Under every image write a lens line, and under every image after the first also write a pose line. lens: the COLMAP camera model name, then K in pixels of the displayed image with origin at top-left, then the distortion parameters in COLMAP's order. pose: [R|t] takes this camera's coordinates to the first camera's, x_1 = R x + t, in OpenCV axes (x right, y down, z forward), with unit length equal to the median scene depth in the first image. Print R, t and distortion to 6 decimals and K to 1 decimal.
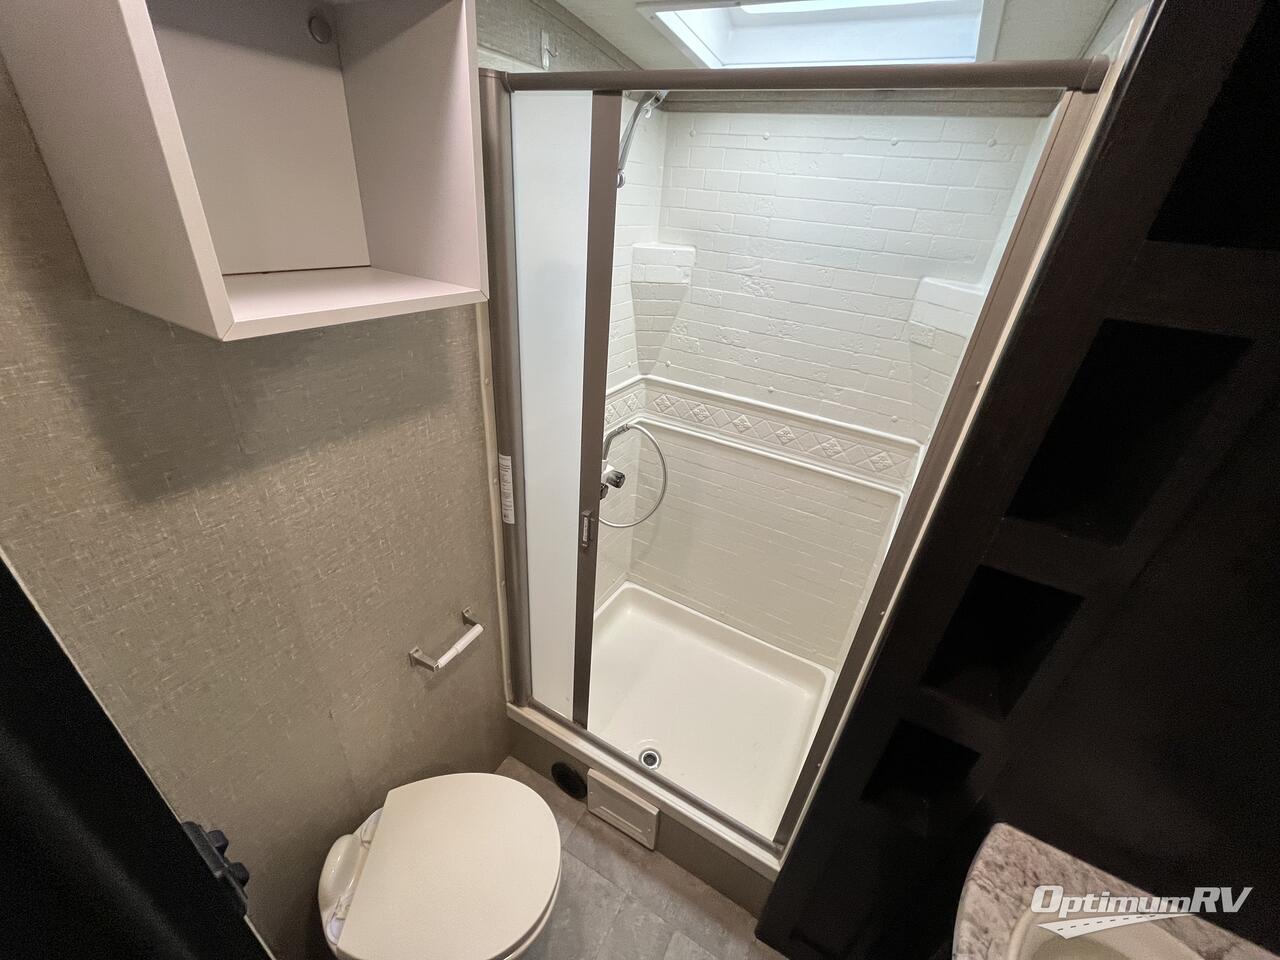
lens RADIAL K [[515.2, 0, 637.3], [0, 515.2, 483.8], [0, 0, 1]] dist [-0.002007, -0.000546]
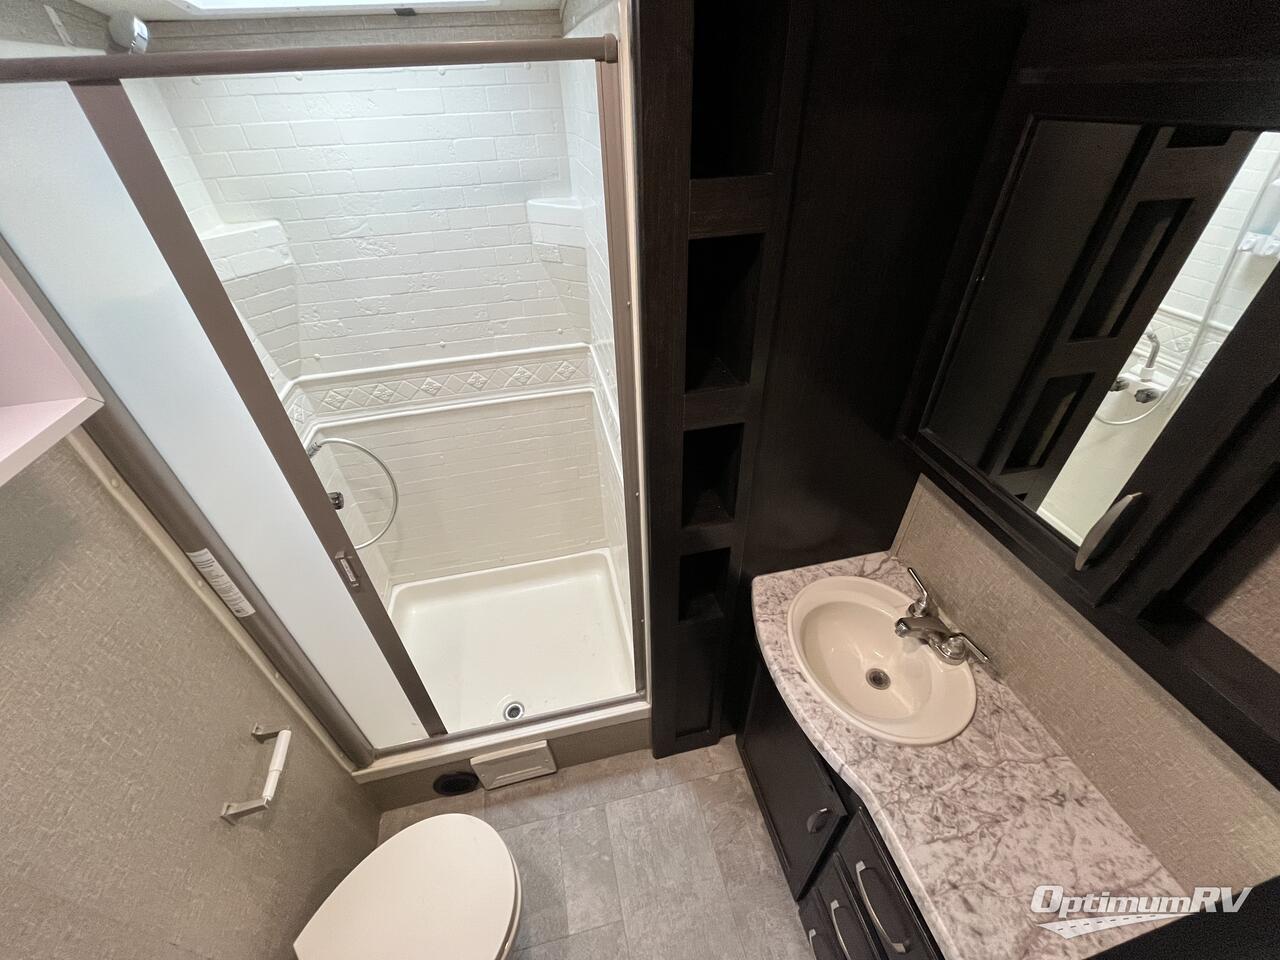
lens RADIAL K [[515.2, 0, 637.3], [0, 515.2, 484.2], [0, 0, 1]] dist [-0.002007, -0.000546]
pose [[0.737480, -0.488790, 0.466055, -0.062455], [0.408036, 0.872361, 0.269245, -0.069787], [-0.538172, -0.008395, 0.842793, -0.038771]]
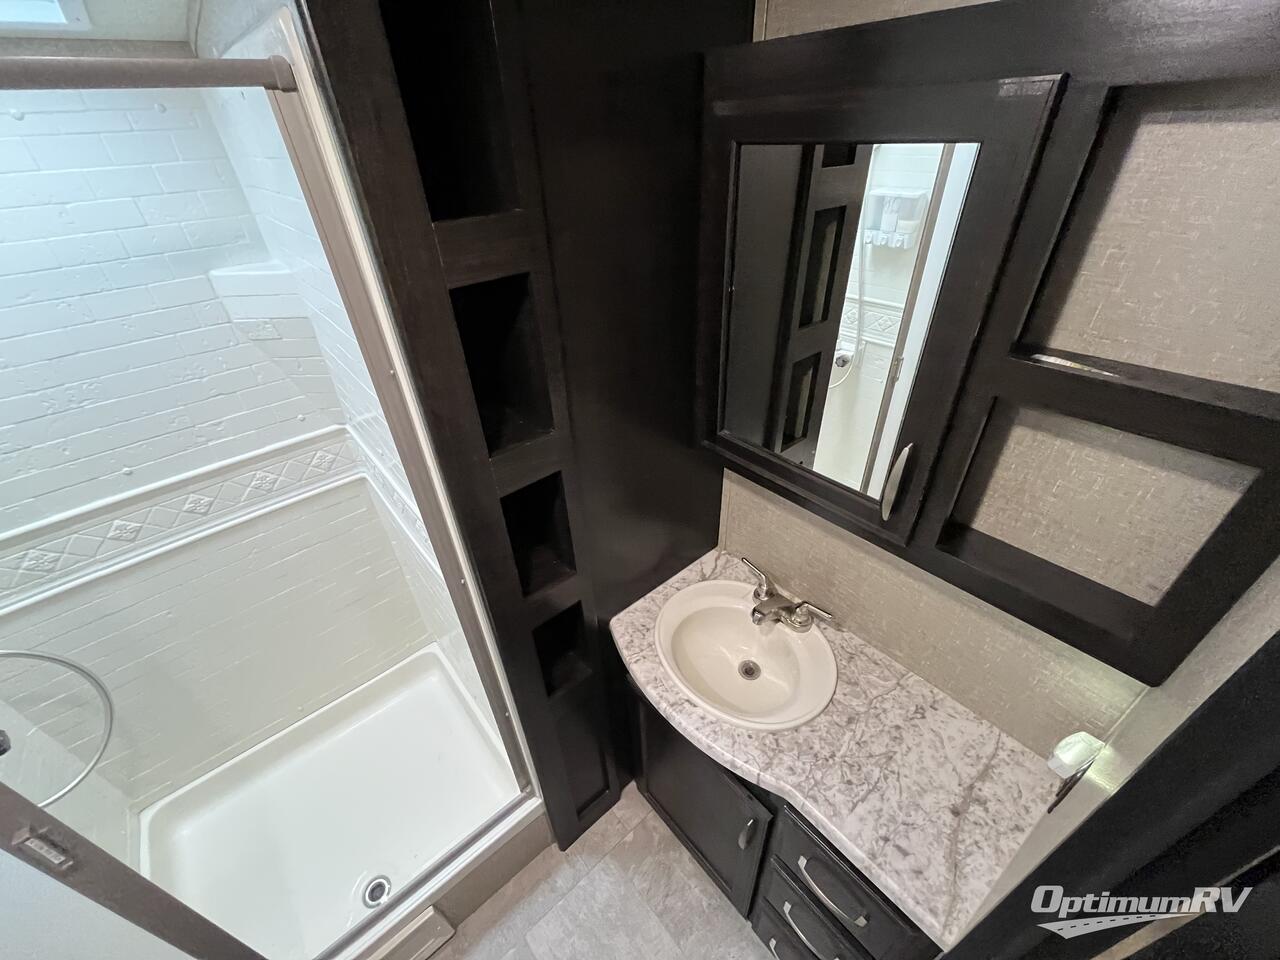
lens RADIAL K [[515.2, 0, 636.3], [0, 515.2, 484.0], [0, 0, 1]] dist [-0.002007, -0.000546]
pose [[0.337648, -0.611672, 0.715438, -0.030028], [0.525231, 0.753175, 0.396056, -0.088722], [-0.781106, 0.242043, 0.575577, 0.030654]]
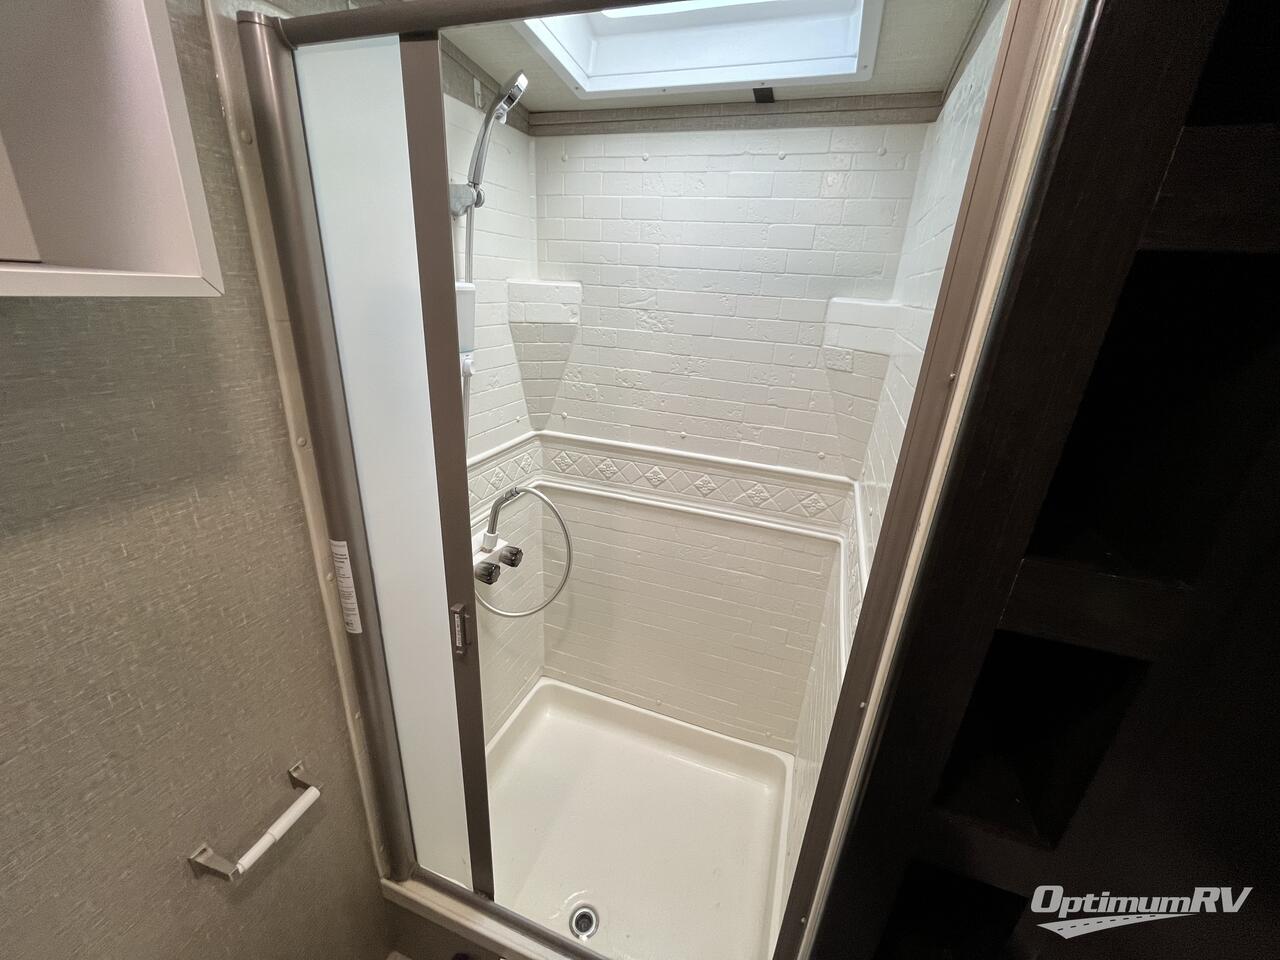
lens RADIAL K [[515.2, 0, 637.1], [0, 515.2, 483.0], [0, 0, 1]] dist [-0.002007, -0.000546]
pose [[0.985276, -0.083657, 0.149108, 0.050285], [0.102897, 0.986632, -0.126374, 0.000261], [-0.136542, 0.139856, 0.980712, 0.182263]]
